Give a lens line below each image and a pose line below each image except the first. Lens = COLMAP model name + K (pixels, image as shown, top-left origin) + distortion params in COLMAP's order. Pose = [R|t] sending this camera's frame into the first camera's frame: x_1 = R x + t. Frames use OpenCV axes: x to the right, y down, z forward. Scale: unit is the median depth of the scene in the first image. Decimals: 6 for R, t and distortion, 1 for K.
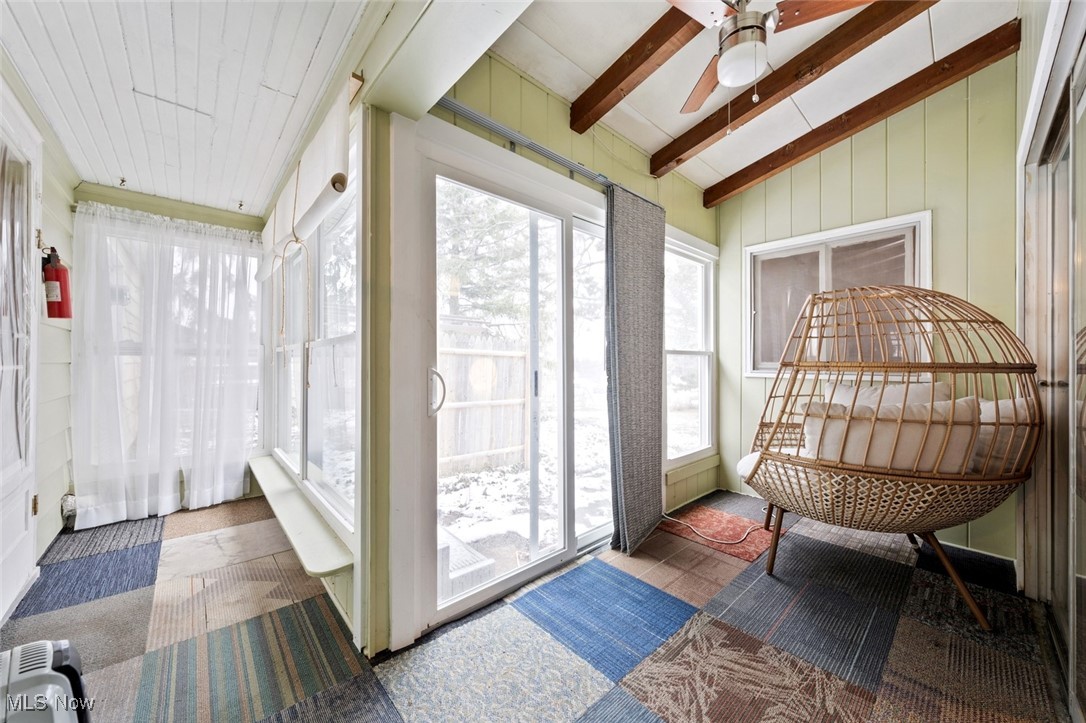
lens RADIAL K [[391.7, 0, 539.9], [0, 391.7, 354.9], [0, 0, 1]] dist [0.001107, 0.000105]
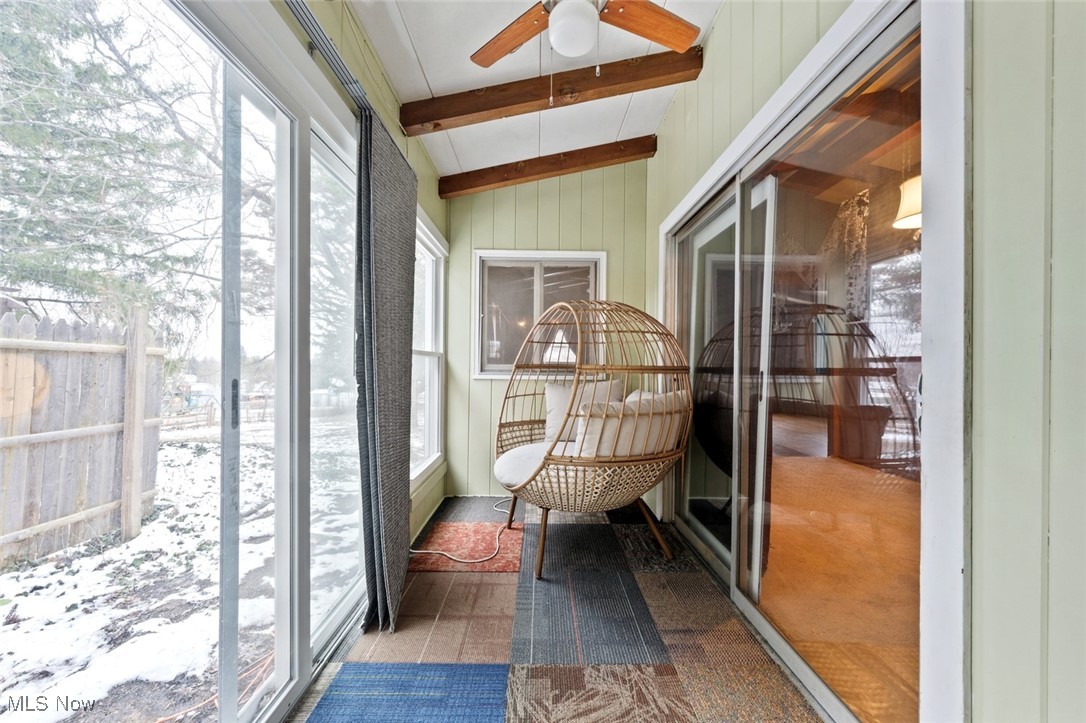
lens RADIAL K [[373.7, 0, 543.0], [0, 373.7, 361.5], [0, 0, 1]] dist [0.001046, 0.000201]
pose [[0.660570, 0.009724, 0.750702, -0.090683], [-0.019758, 0.999795, 0.004436, 0.004418], [-0.750504, -0.017763, 0.660627, 0.277097]]
